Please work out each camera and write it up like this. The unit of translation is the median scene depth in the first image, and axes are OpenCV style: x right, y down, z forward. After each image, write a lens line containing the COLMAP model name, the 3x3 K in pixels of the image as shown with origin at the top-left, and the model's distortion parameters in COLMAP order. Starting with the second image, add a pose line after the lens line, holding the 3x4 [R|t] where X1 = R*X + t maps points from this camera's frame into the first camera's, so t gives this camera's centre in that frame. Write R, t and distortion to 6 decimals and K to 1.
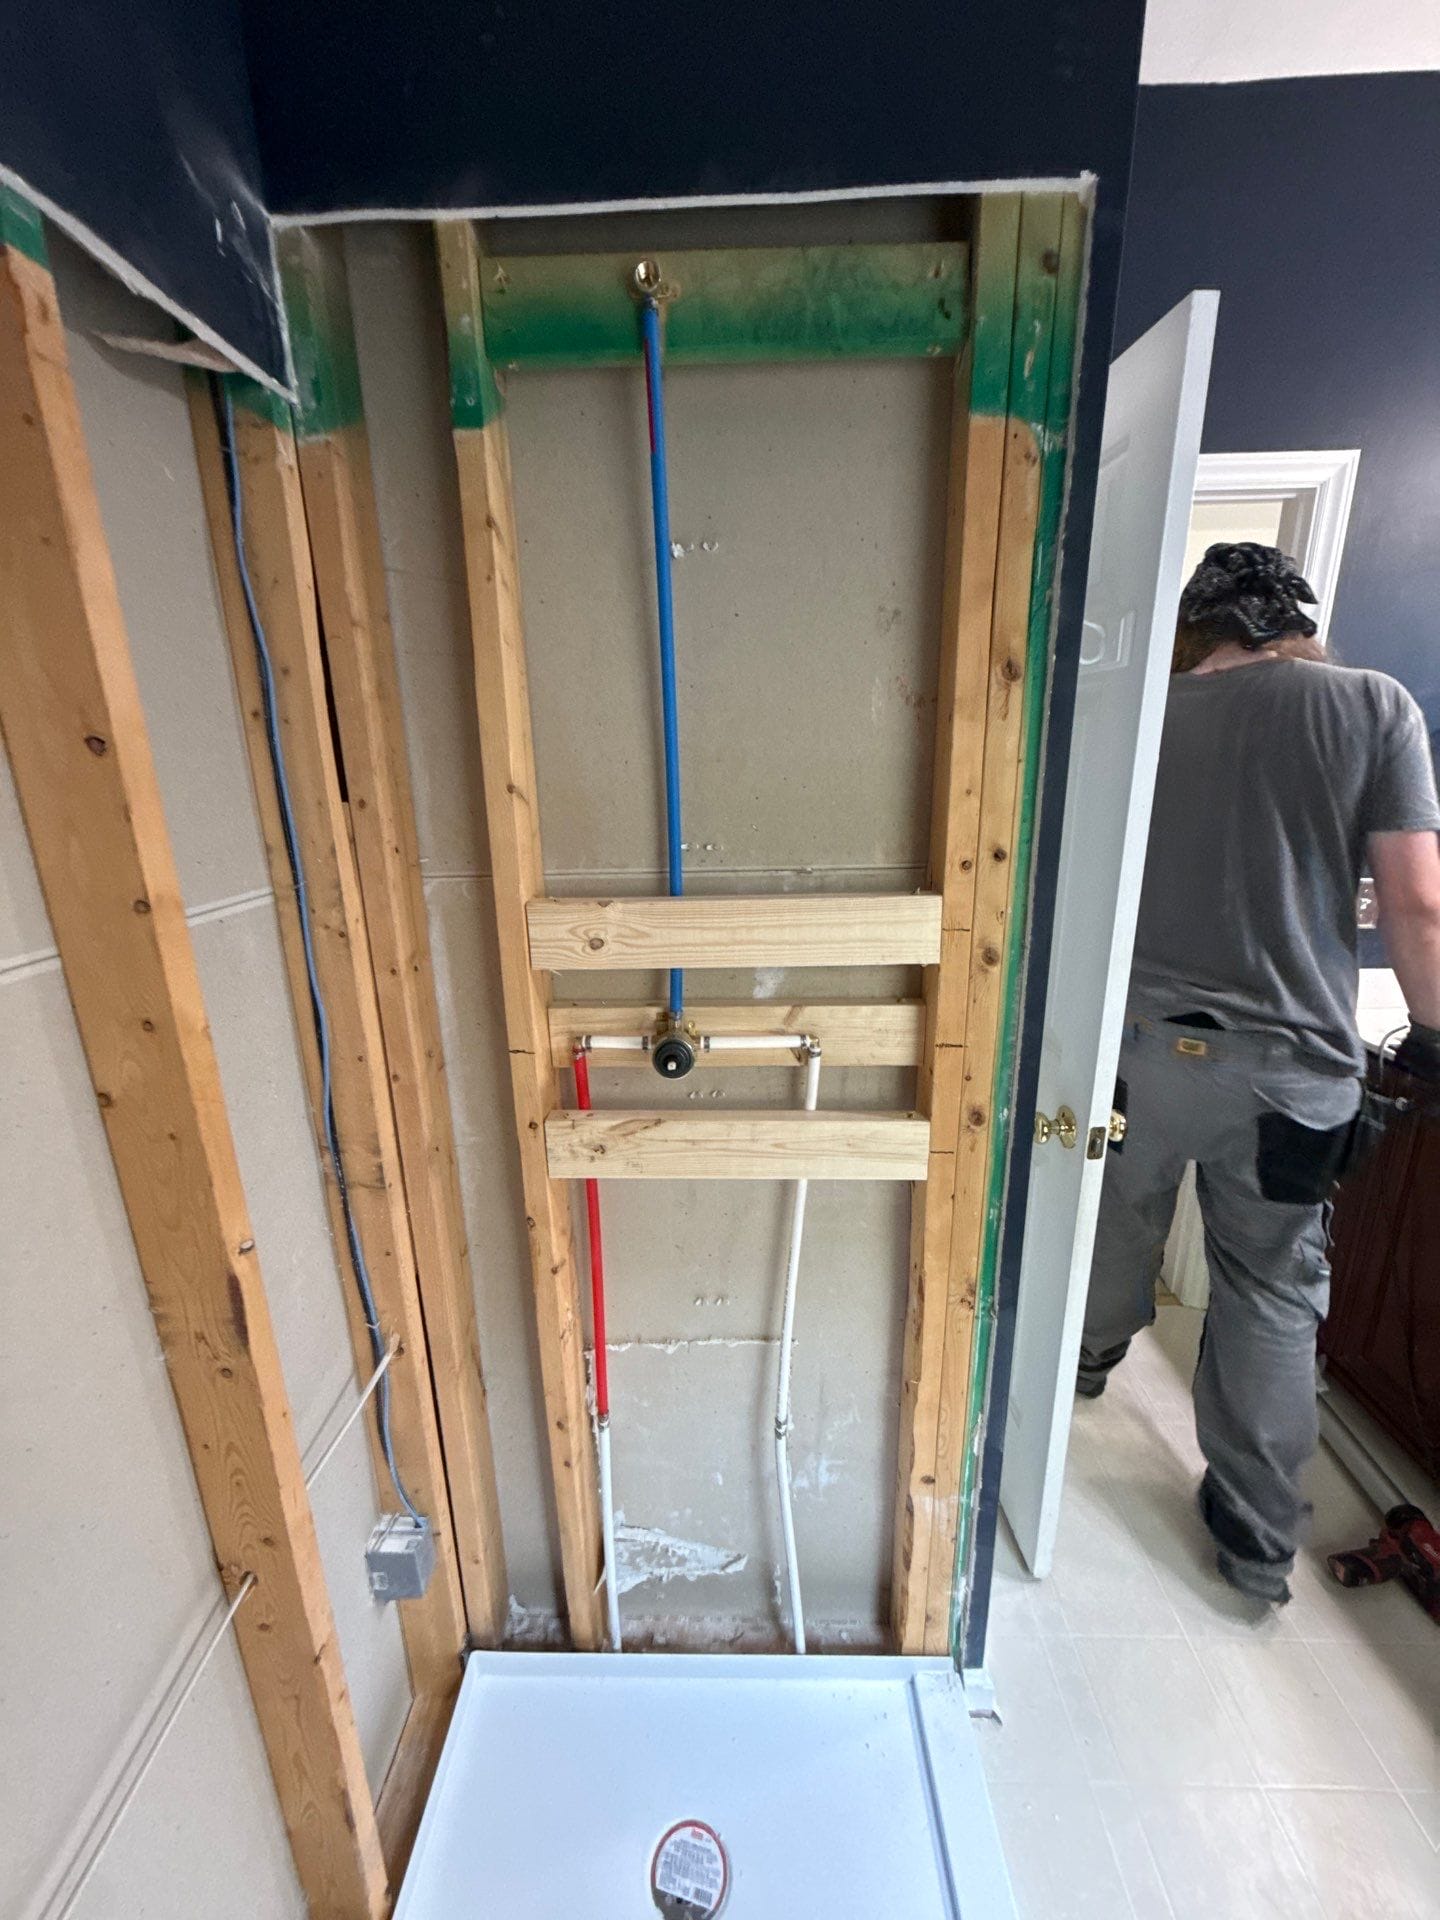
lens RADIAL K [[772.6, 0, 708.1], [0, 772.6, 959.7], [0, 0, 1]] dist [0.000485, -0.000305]
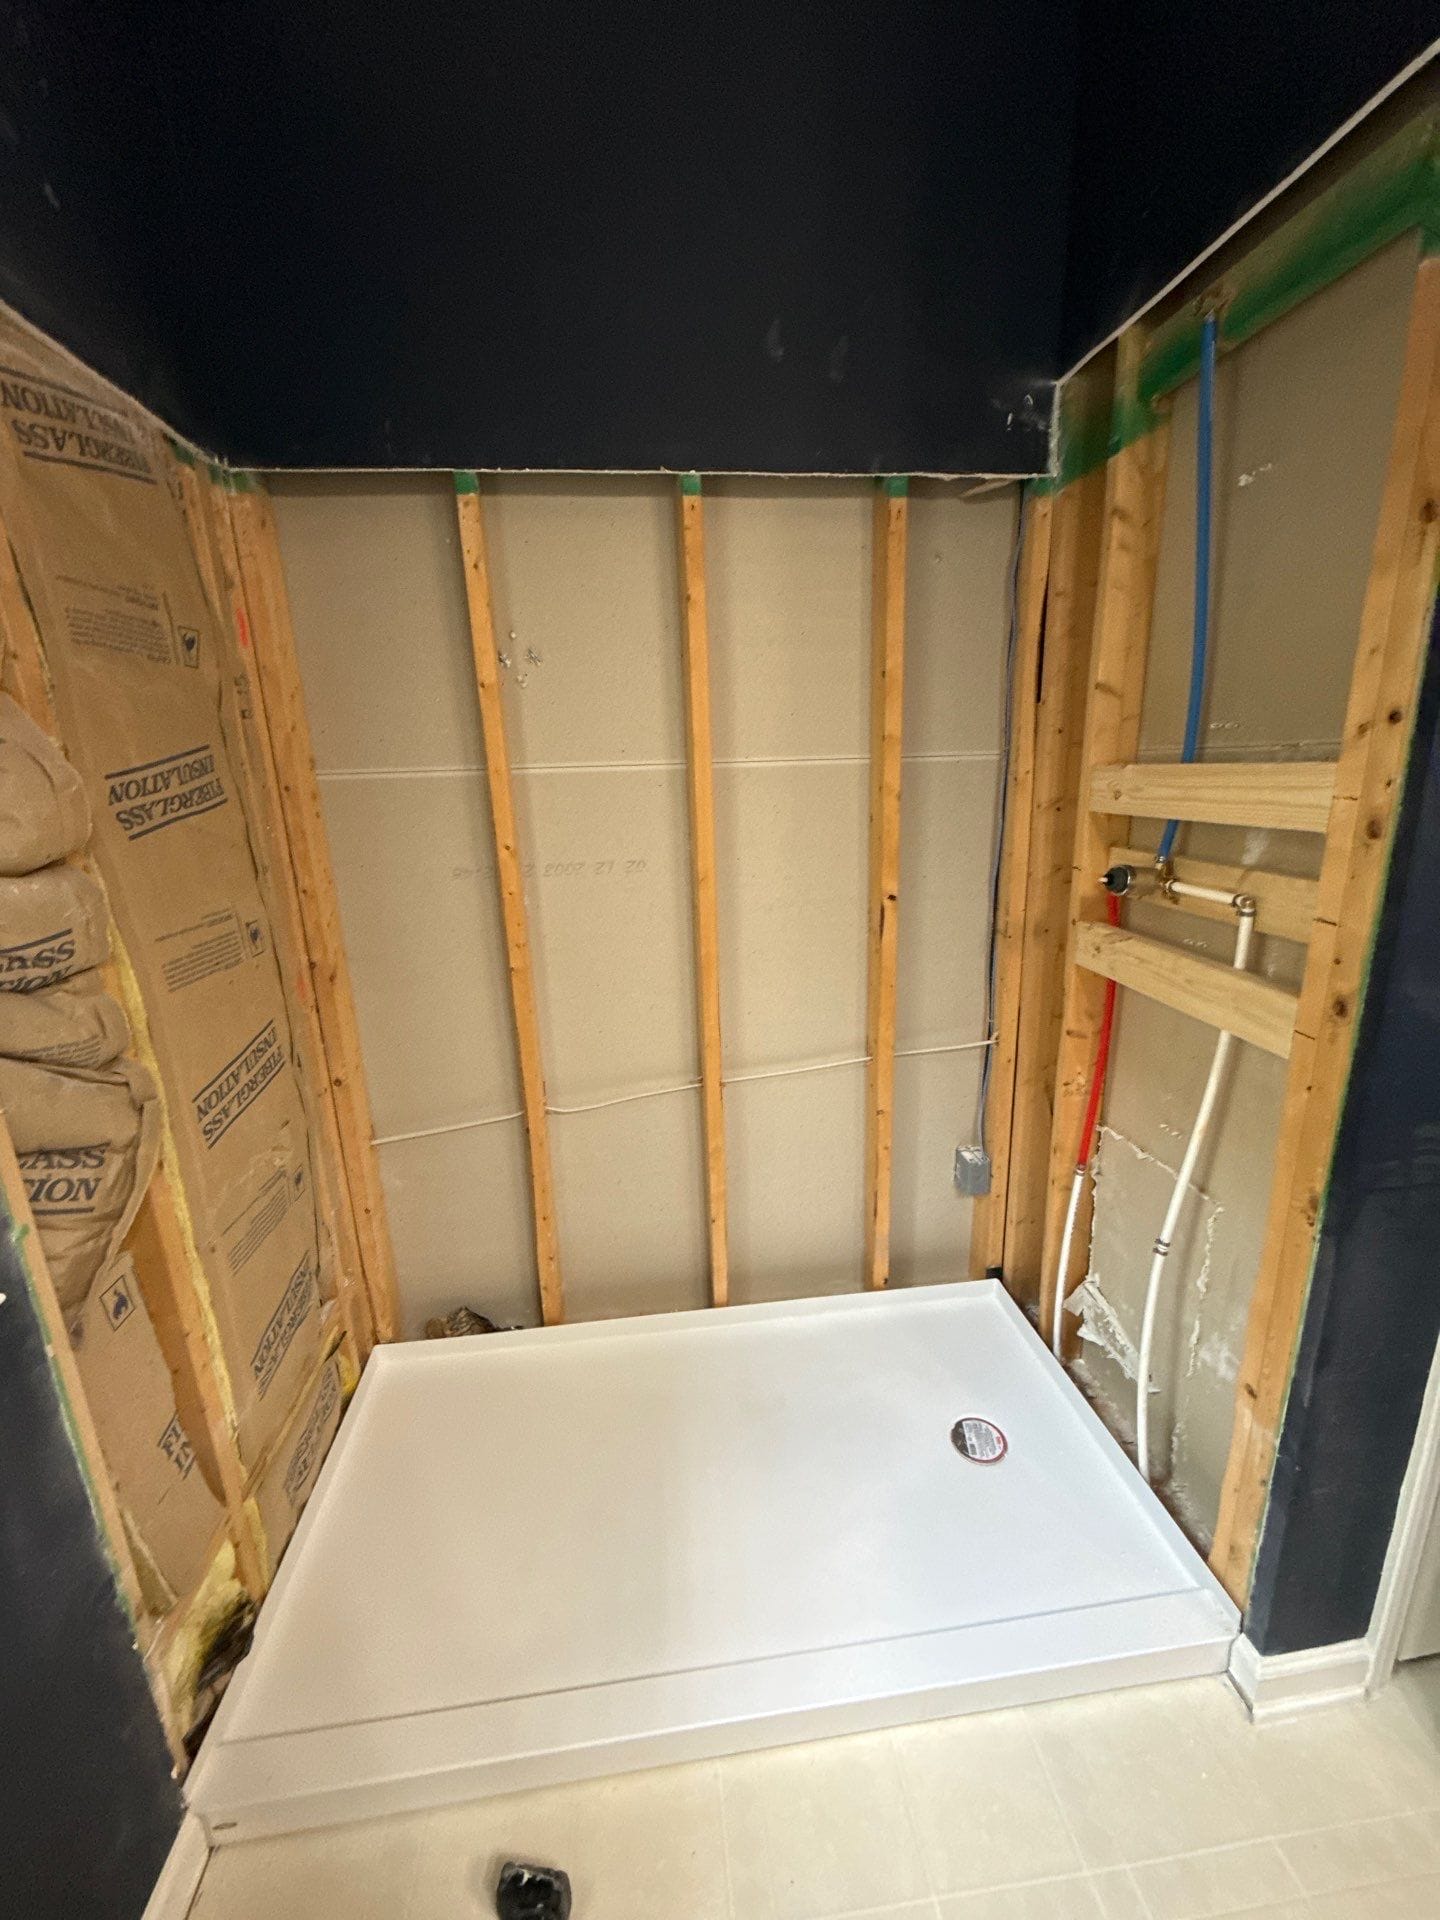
lens RADIAL K [[772.6, 0, 708.1], [0, 772.6, 959.7], [0, 0, 1]] dist [0.000485, -0.000305]
pose [[0.126651, 0.257903, -0.957834, 1.154376], [-0.226410, 0.947636, 0.225220, 0.112379], [0.965763, 0.188339, 0.178411, 0.077945]]
